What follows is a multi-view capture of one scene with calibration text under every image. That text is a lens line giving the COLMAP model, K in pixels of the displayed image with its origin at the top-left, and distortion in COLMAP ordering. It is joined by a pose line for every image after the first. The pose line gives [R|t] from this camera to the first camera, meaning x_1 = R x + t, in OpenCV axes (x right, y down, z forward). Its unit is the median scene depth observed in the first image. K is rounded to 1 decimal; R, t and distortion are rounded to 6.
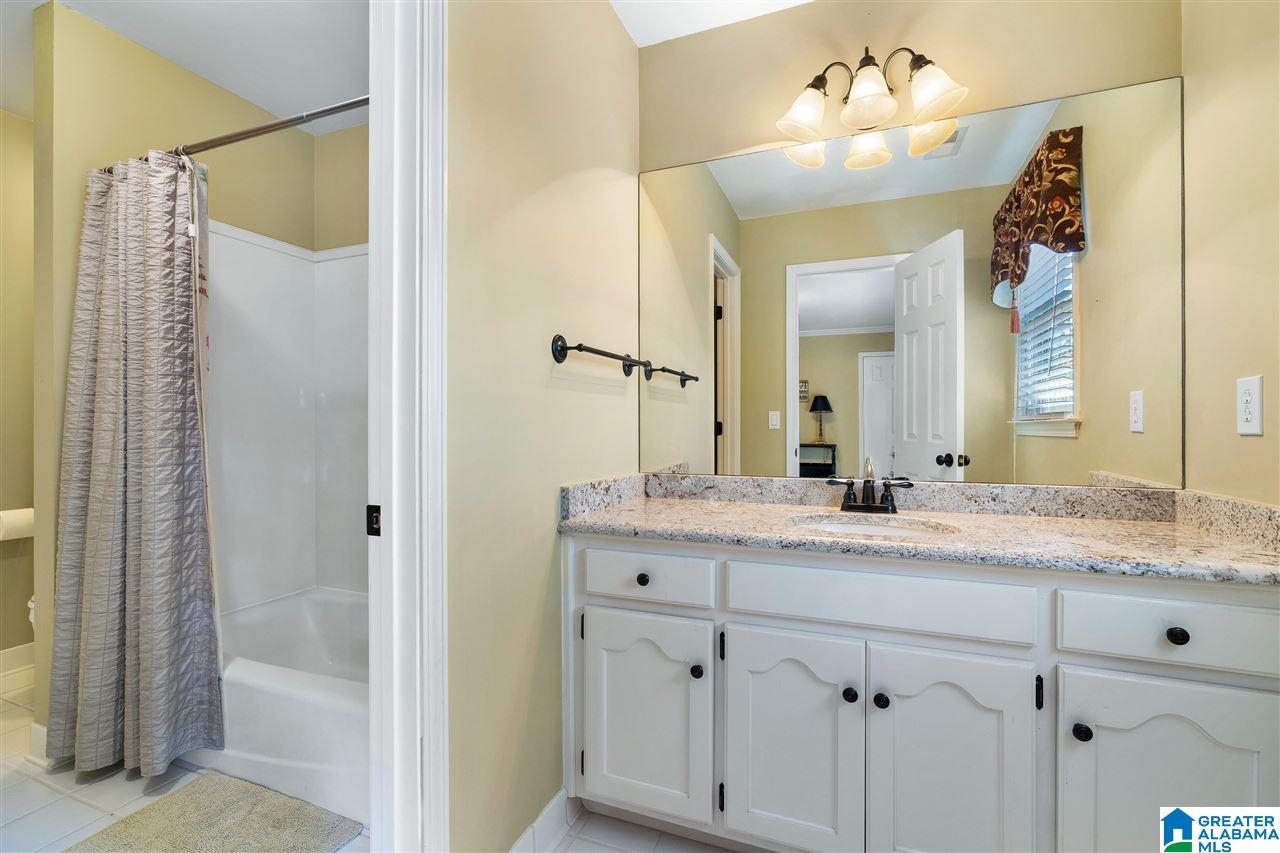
lens RADIAL K [[567.0, 0, 637.5], [0, 567.0, 425.0], [0, 0, 1]] dist [-0.010911, 0.002318]
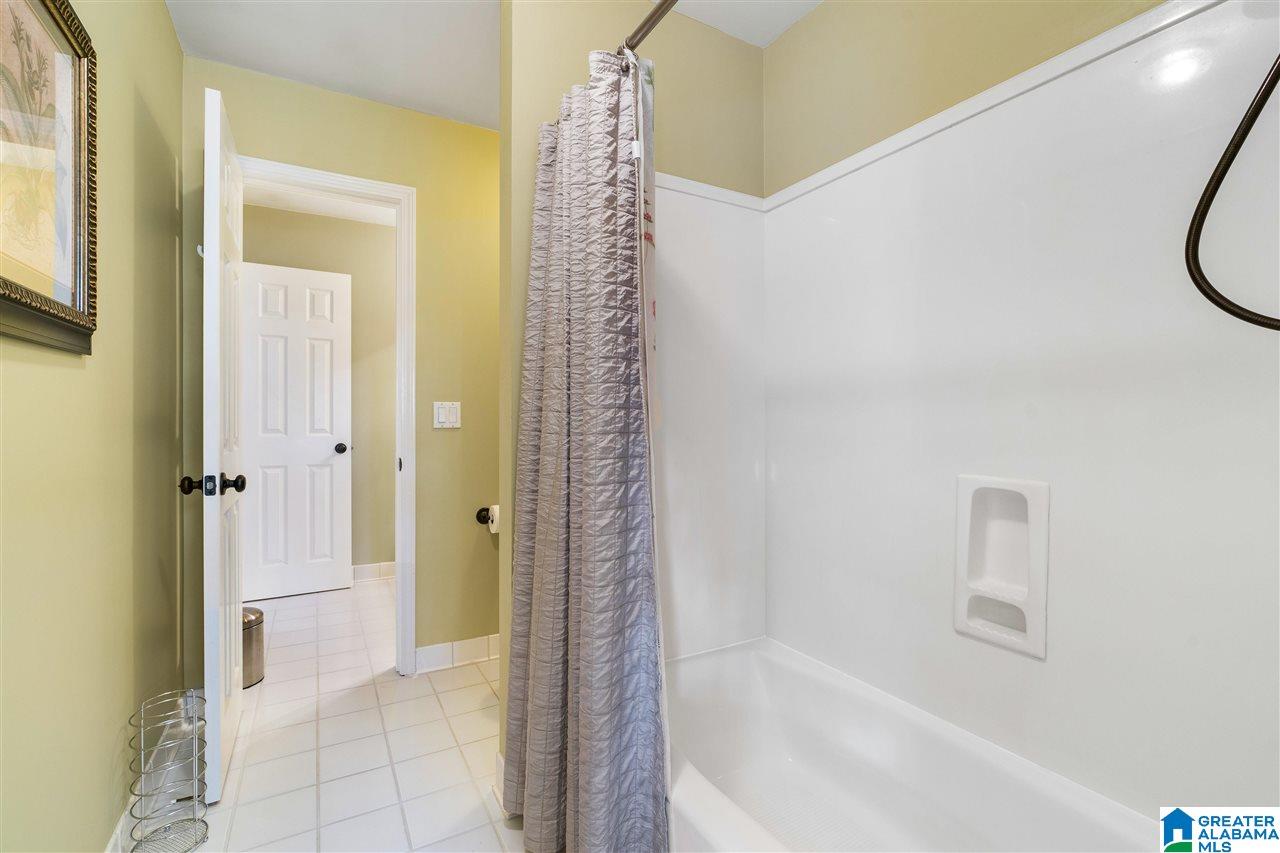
lens RADIAL K [[567.0, 0, 637.6], [0, 567.0, 425.7], [0, 0, 1]] dist [-0.010911, 0.002318]
pose [[0.785011, 0.006441, -0.619449, -0.347296], [-0.001718, 0.999965, 0.008220, -0.007773], [0.619480, -0.005388, 0.784994, 0.441070]]
